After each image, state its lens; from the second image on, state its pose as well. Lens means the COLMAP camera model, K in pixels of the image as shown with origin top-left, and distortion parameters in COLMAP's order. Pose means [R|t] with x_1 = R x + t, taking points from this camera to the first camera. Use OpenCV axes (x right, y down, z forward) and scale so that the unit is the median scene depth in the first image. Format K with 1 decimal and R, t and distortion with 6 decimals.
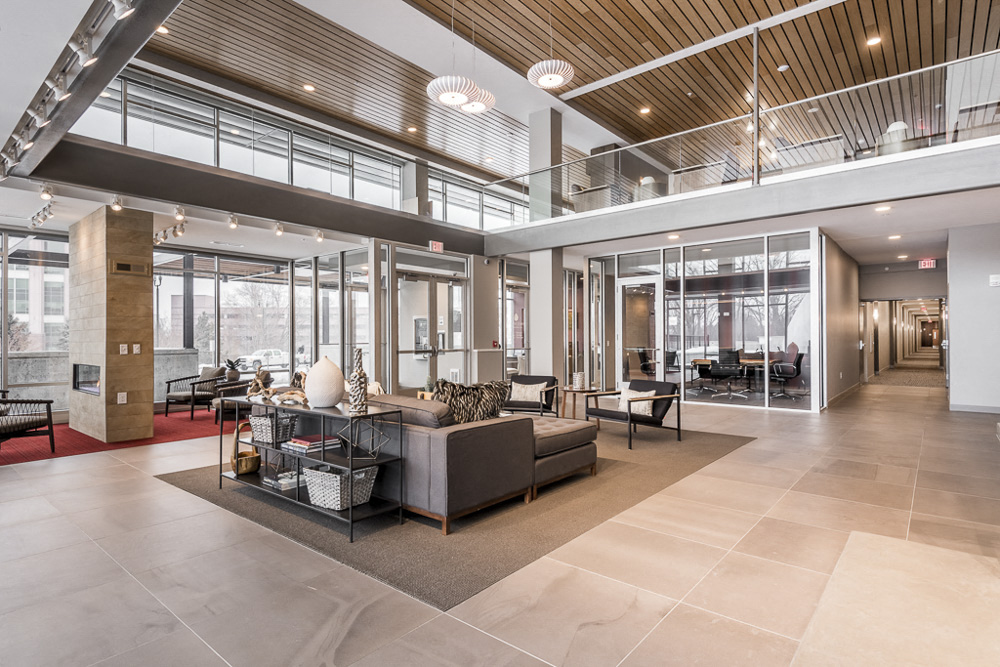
lens RADIAL K [[462.7, 0, 503.0], [0, 462.7, 336.5], [0, 0, 1]] dist [0.000006, -0.000439]
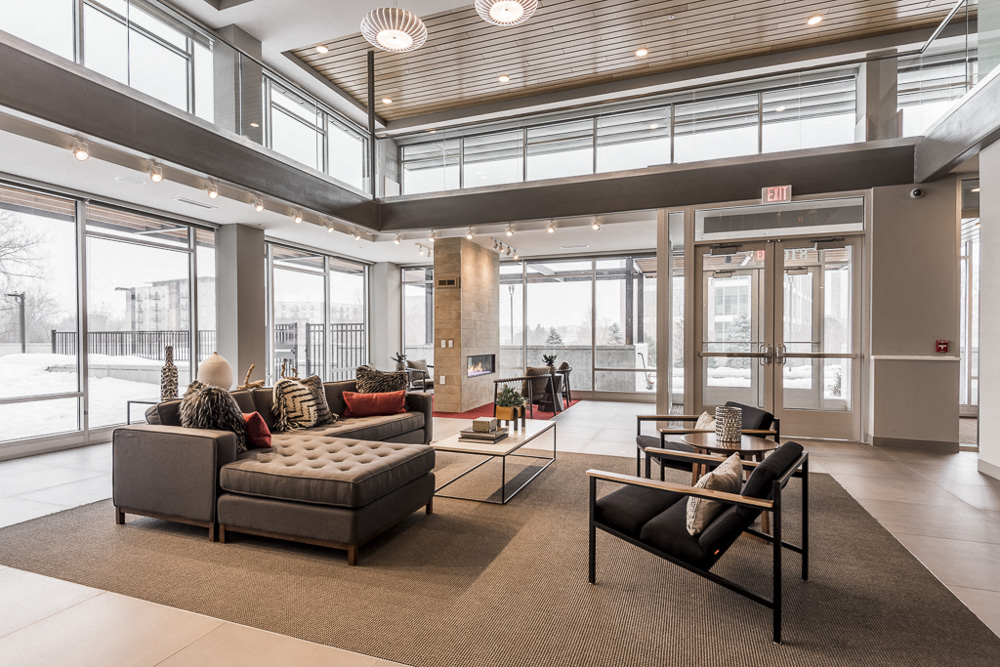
lens RADIAL K [[488.4, 0, 502.0], [0, 488.4, 343.4], [0, 0, 1]] dist [0.000444, -0.001348]
pose [[0.389519, 0.016777, -0.920866, 0.346212], [0.005189, 0.999778, 0.020410, -0.001395], [0.921004, -0.012729, 0.389345, 0.380337]]
